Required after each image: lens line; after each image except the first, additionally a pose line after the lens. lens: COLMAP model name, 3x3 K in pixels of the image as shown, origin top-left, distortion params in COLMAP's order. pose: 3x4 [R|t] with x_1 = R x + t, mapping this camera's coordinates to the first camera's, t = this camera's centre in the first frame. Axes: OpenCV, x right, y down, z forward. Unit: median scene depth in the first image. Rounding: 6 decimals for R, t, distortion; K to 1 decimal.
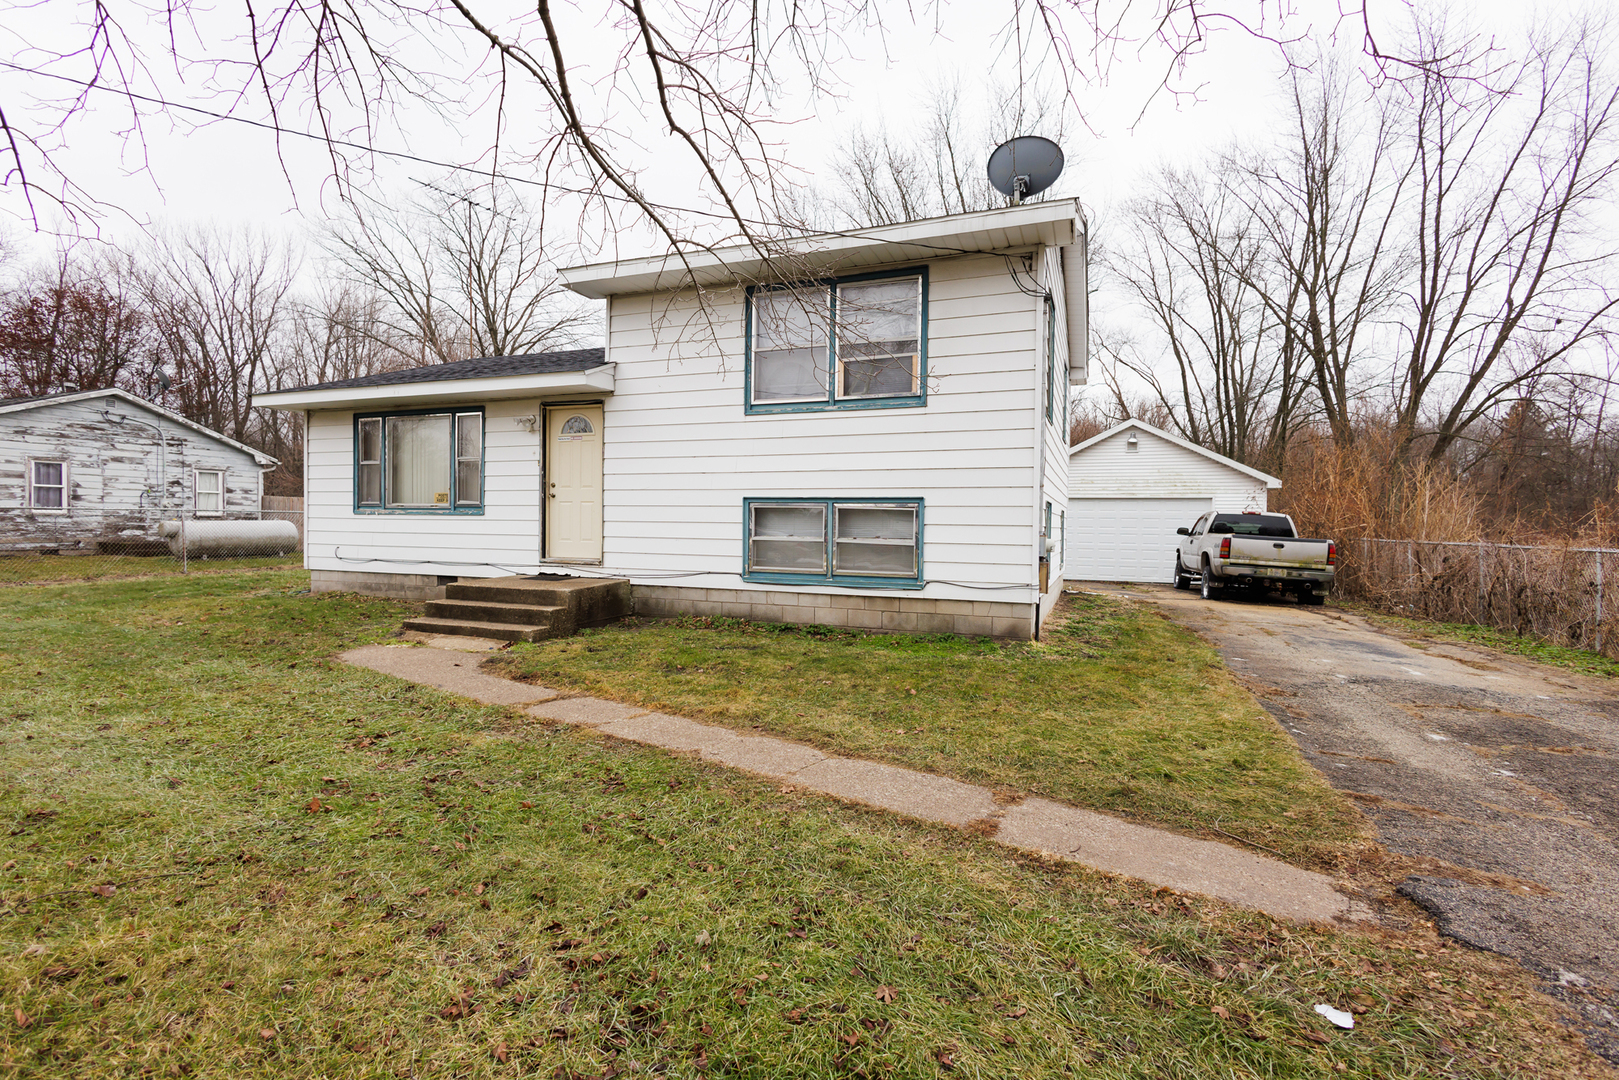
lens RADIAL K [[755.3, 0, 809.6], [0, 755.3, 540.4], [0, 0, 1]] dist [0.014219, -0.002462]
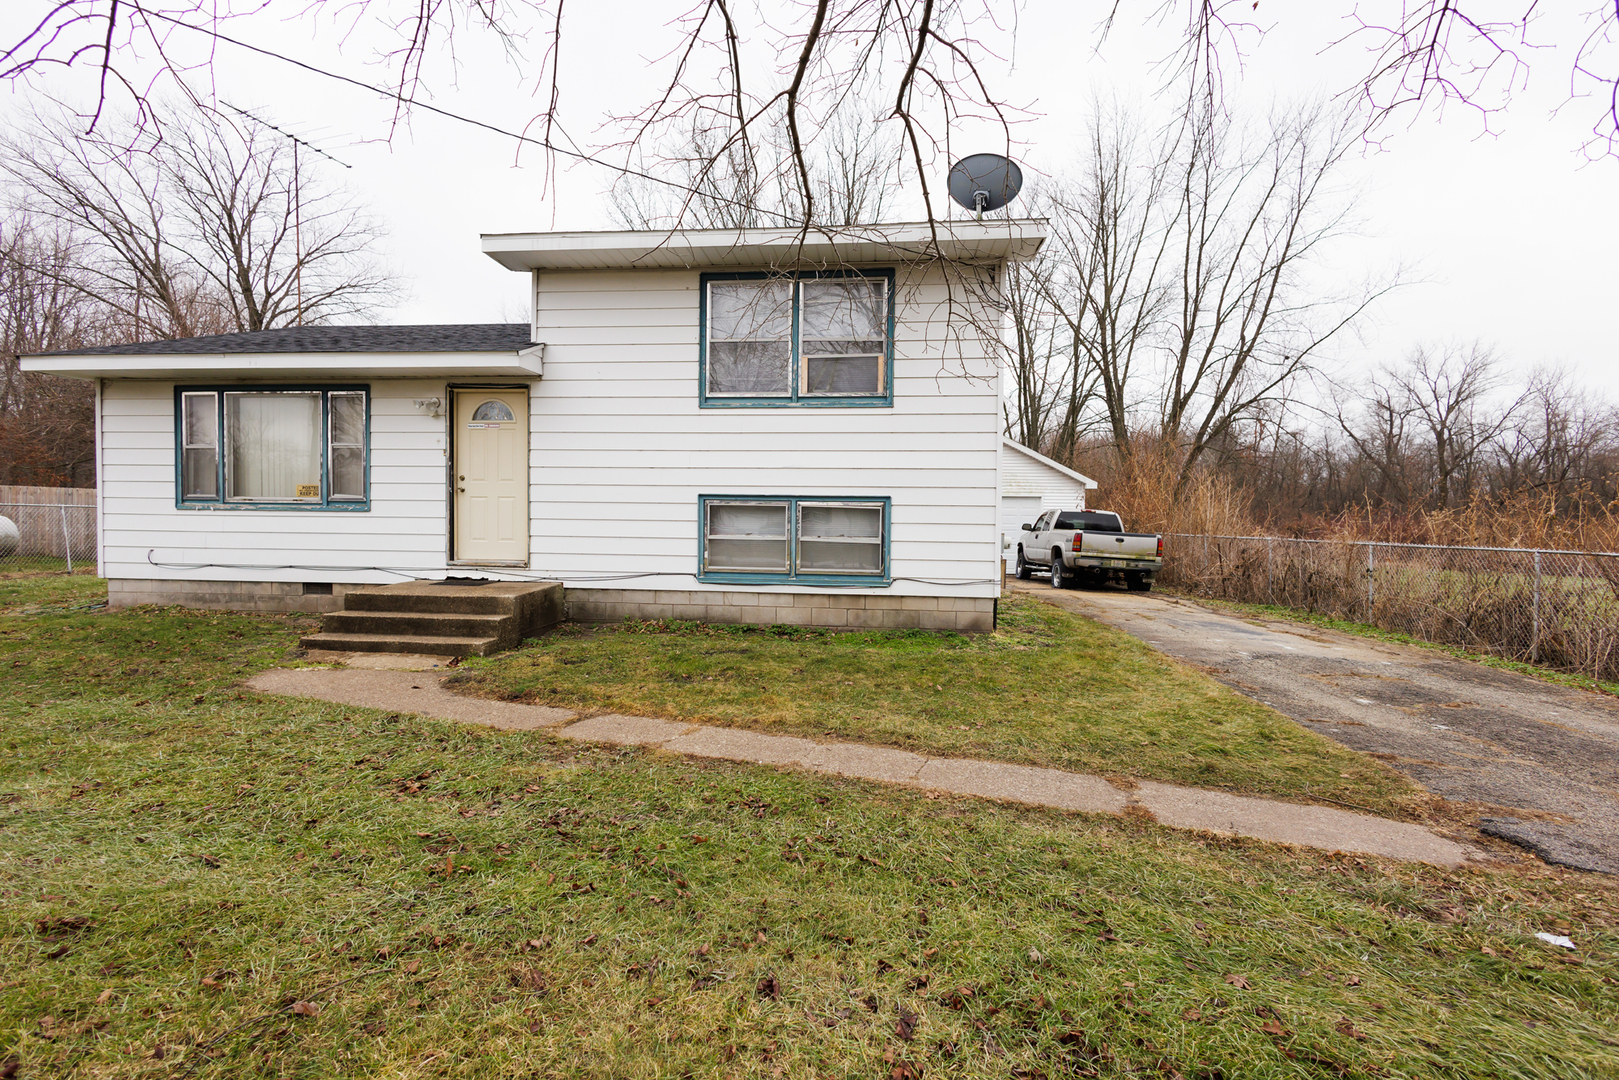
lens RADIAL K [[755.3, 0, 811.0], [0, 755.3, 542.8], [0, 0, 1]] dist [0.014219, -0.002462]
pose [[0.965067, -0.007521, 0.261896, -0.174774], [0.004727, 0.999925, 0.011297, -0.005199], [-0.261961, -0.009665, 0.965030, 0.035019]]
